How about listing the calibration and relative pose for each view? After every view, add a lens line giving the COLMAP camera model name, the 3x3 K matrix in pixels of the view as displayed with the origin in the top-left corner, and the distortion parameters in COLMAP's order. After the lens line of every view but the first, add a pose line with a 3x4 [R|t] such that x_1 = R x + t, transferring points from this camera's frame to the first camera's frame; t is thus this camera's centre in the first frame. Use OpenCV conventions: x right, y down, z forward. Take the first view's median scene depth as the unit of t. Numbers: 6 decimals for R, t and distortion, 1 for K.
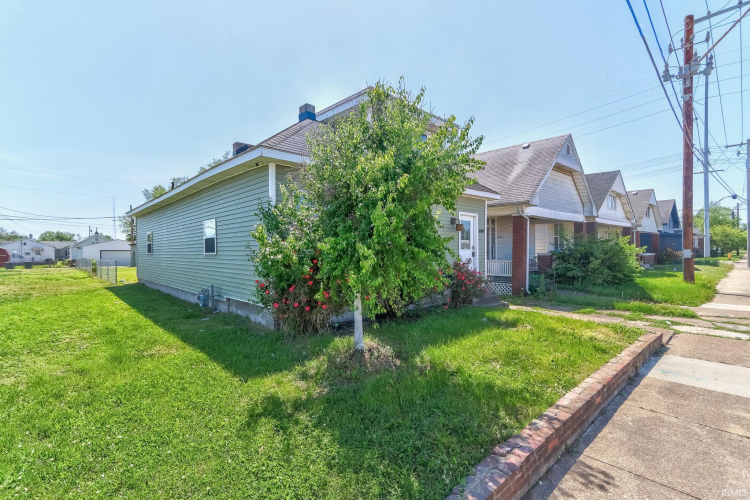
lens RADIAL K [[352.1, 0, 372.4], [0, 352.1, 251.8], [0, 0, 1]] dist [0.002752, -0.000156]
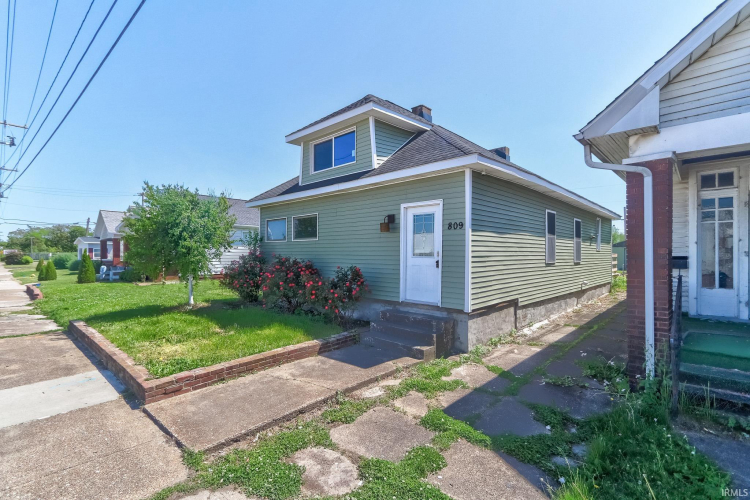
lens RADIAL K [[352.1, 0, 372.8], [0, 352.1, 255.5], [0, 0, 1]] dist [0.002752, -0.000156]
pose [[0.073347, 0.015665, -0.997183, 1.852575], [-0.001387, 0.999877, 0.015606, -0.036918], [0.997305, 0.000238, 0.073360, 1.692489]]
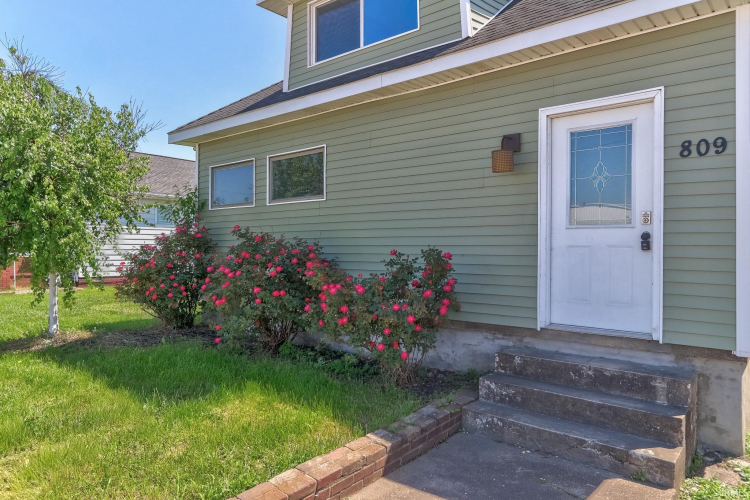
lens RADIAL K [[494.3, 0, 374.7], [0, 494.3, 243.4], [0, 0, 1]] dist [-0.005213, 0.000357]
pose [[0.145229, -0.003473, -0.989392, 1.283296], [-0.002746, 0.999989, -0.003914, 0.021892], [0.989394, 0.003285, 0.145218, 1.493984]]
